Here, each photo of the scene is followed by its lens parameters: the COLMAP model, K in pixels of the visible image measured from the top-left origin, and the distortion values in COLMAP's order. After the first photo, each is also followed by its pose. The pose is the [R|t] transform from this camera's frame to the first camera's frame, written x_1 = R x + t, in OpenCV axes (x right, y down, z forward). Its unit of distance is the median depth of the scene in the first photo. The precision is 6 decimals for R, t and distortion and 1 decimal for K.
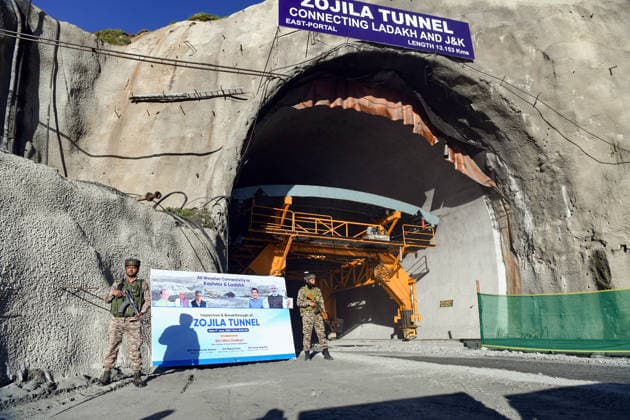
lens RADIAL K [[434.2, 0, 322.9], [0, 434.2, 208.9], [0, 0, 1]] dist [-0.069125, 0.010858]
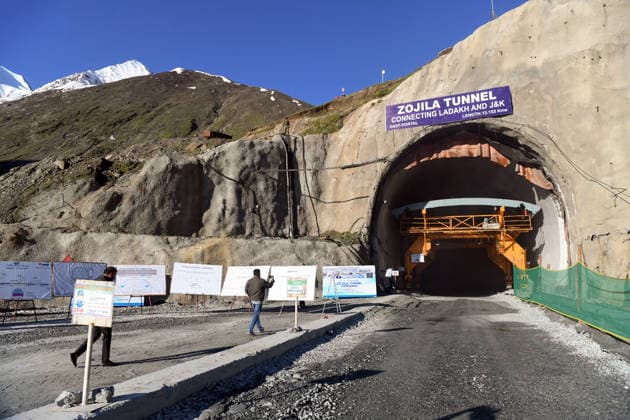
lens RADIAL K [[434.2, 0, 322.9], [0, 434.2, 208.9], [0, 0, 1]] dist [-0.069125, 0.010858]
pose [[0.763047, -0.091362, -0.639854, 0.800530], [0.166566, 0.984318, 0.058090, -0.219124], [0.624512, -0.150903, 0.766298, -0.647721]]
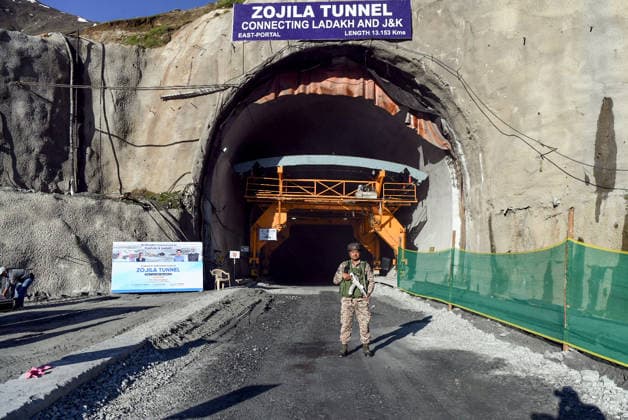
lens RADIAL K [[478.0, 0, 355.2], [0, 478.0, 228.4], [0, 0, 1]] dist [-0.070907, 0.014942]
pose [[0.955594, -0.004290, -0.294657, 0.586859], [0.064893, 0.978412, 0.196209, -0.120743], [0.287454, -0.206617, 0.935243, -0.284748]]
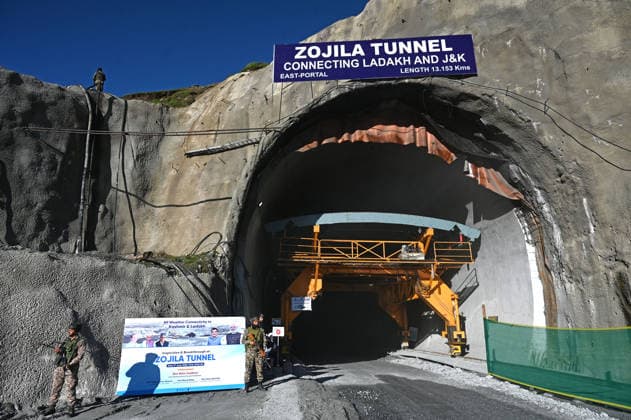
lens RADIAL K [[418.8, 0, 317.1], [0, 418.8, 206.2], [0, 0, 1]] dist [-0.009797, 0.001075]
pose [[0.943273, -0.084255, -0.321151, 0.298841], [0.084177, 0.996350, -0.014155, -0.068157], [0.321171, -0.013682, 0.946922, -0.015086]]
